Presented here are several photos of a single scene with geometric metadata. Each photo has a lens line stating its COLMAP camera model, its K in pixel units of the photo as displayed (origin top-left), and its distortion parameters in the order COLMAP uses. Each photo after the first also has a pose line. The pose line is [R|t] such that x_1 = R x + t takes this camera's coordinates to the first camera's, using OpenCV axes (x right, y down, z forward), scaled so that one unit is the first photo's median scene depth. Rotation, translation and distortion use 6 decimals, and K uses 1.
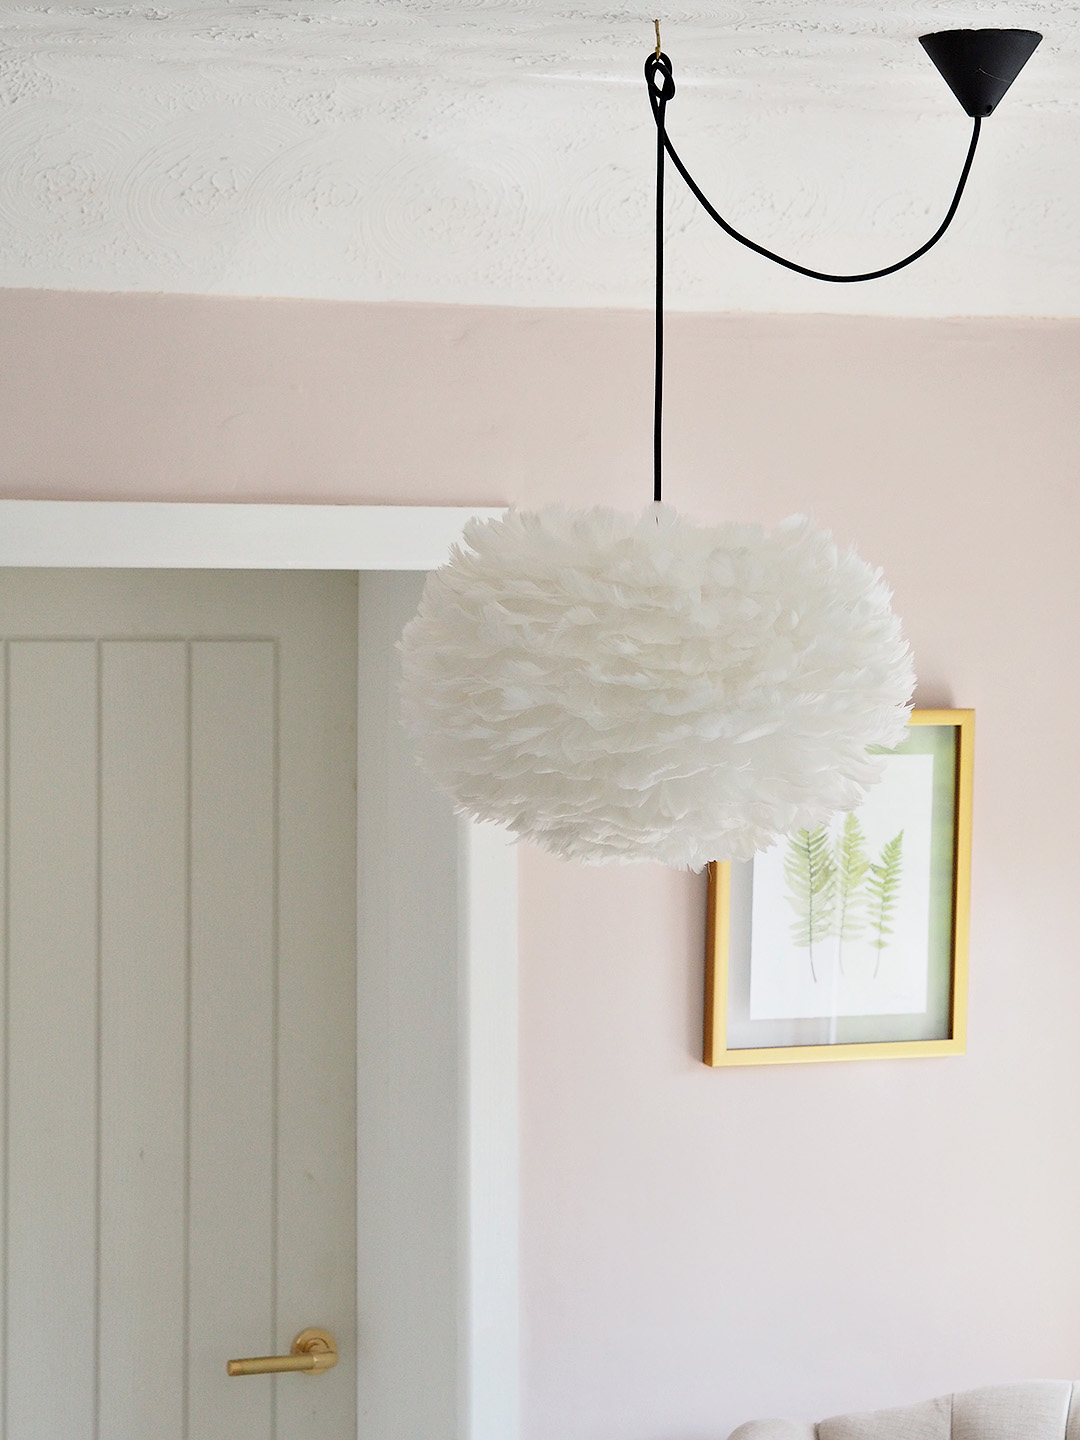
lens RADIAL K [[3847.8, 0, 540.0], [0, 3847.8, 720.0], [0, 0, 1]] dist [0.219464, 0.422275]
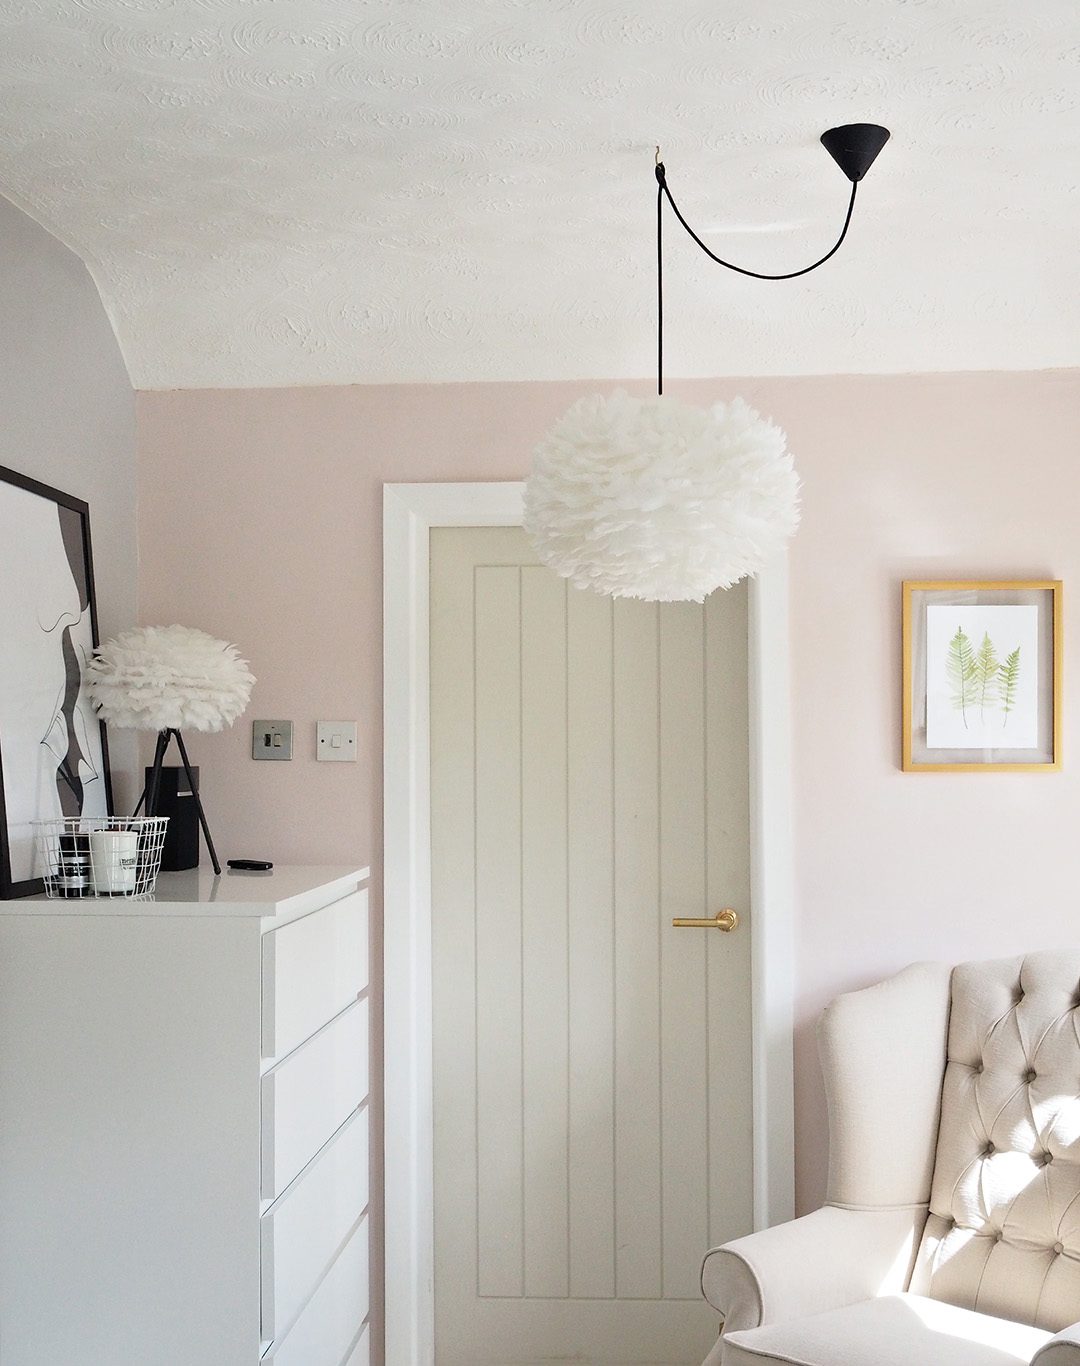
lens RADIAL K [[1606.1, 0, 539.6], [0, 1606.1, 710.2], [0, 0, 1]] dist [-0.015439, -0.010222]
pose [[0.884773, -0.013450, -0.465829, 0.248761], [-0.004670, 0.999277, -0.037721, 0.089042], [0.465999, 0.035550, 0.884071, 0.222197]]
